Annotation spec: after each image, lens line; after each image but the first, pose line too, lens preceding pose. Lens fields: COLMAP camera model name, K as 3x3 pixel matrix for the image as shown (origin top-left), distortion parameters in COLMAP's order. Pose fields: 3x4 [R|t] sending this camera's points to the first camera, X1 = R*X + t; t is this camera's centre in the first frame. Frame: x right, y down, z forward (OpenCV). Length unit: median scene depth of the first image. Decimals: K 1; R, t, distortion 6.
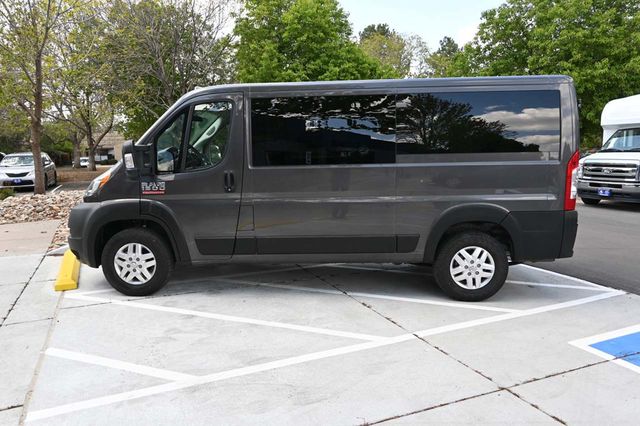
lens RADIAL K [[447.1, 0, 320.0], [0, 447.1, 213.0], [0, 0, 1]] dist [0.000003, 0.000304]
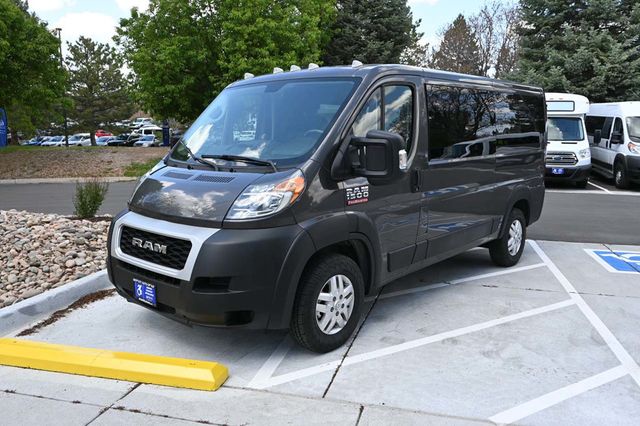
lens RADIAL K [[507.2, 0, 320.0], [0, 507.2, 213.0], [0, 0, 1]] dist [0.003194, -0.005135]
pose [[0.646207, -0.113714, 0.754642, -1.129646], [0.105248, 0.992667, 0.059455, -0.089192], [-0.755870, 0.041005, 0.653437, 0.541198]]
